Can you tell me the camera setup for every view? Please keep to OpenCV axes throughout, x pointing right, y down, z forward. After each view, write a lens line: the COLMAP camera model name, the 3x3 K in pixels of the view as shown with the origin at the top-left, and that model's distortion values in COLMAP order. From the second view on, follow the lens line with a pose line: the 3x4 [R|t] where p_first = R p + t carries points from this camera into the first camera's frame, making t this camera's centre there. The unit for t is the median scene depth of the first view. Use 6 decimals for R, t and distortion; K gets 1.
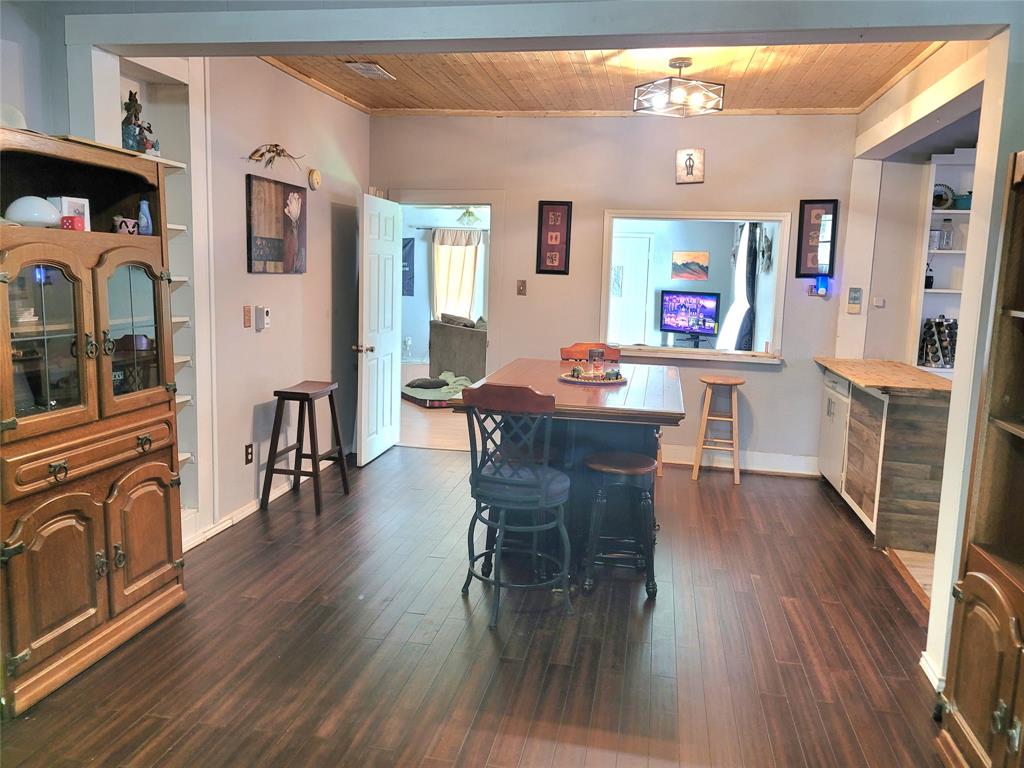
lens RADIAL K [[781.2, 0, 511.4], [0, 781.2, 385.3], [0, 0, 1]] dist [0.028869, -0.025762]
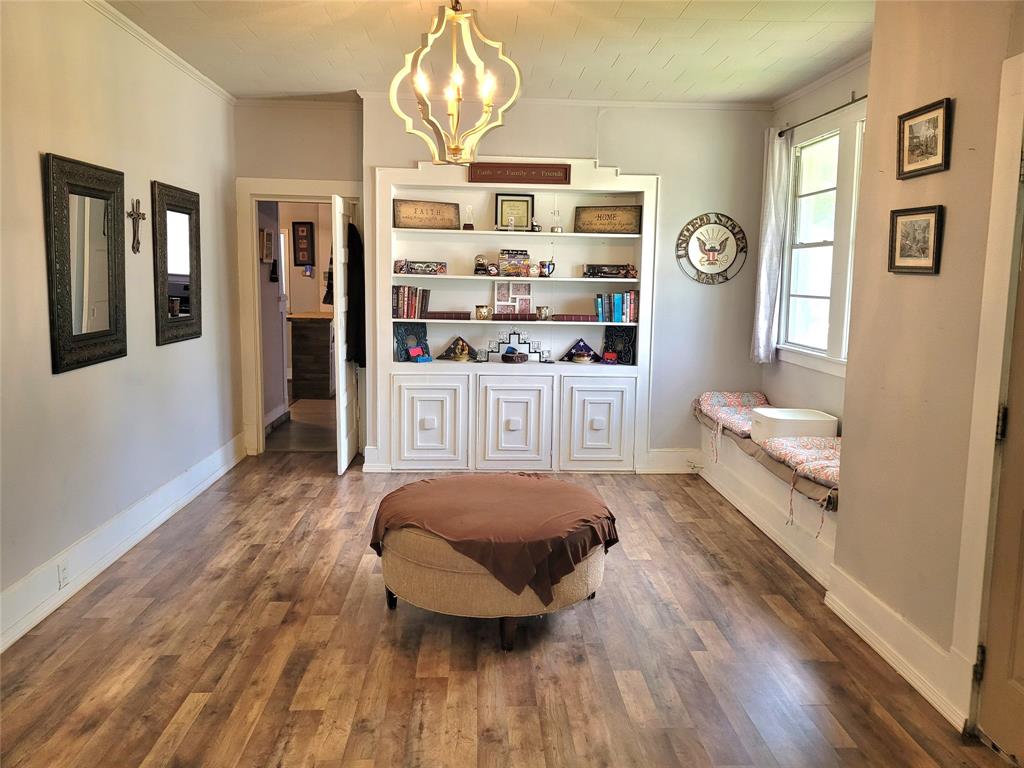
lens RADIAL K [[781.2, 0, 512.4], [0, 781.2, 380.6], [0, 0, 1]] dist [0.028869, -0.025762]
pose [[0.973491, -0.036753, 0.225753, 0.542990], [0.038702, 0.999242, -0.004211, 0.184136], [-0.225427, 0.012837, 0.974175, -1.031075]]
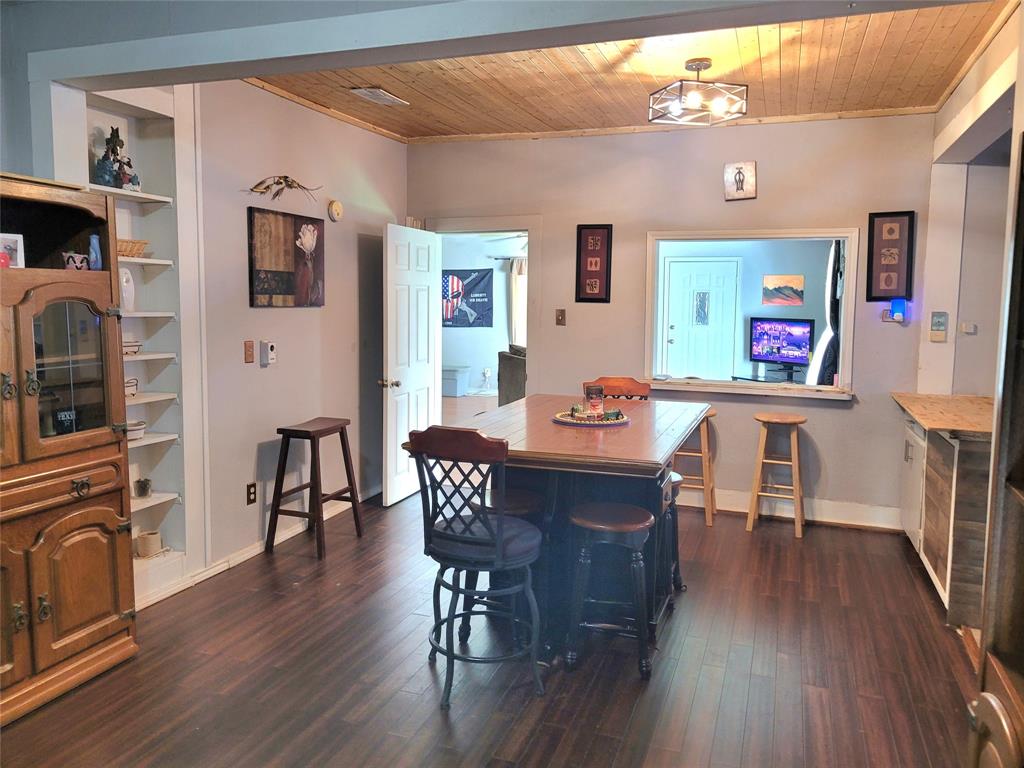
lens RADIAL K [[781.2, 0, 509.6], [0, 781.2, 377.3], [0, 0, 1]] dist [0.028869, -0.025762]
pose [[0.986994, -0.003126, -0.160728, 0.138019], [-0.004611, 0.998849, -0.047745, -0.011287], [0.160692, 0.047866, 0.985843, 0.096472]]
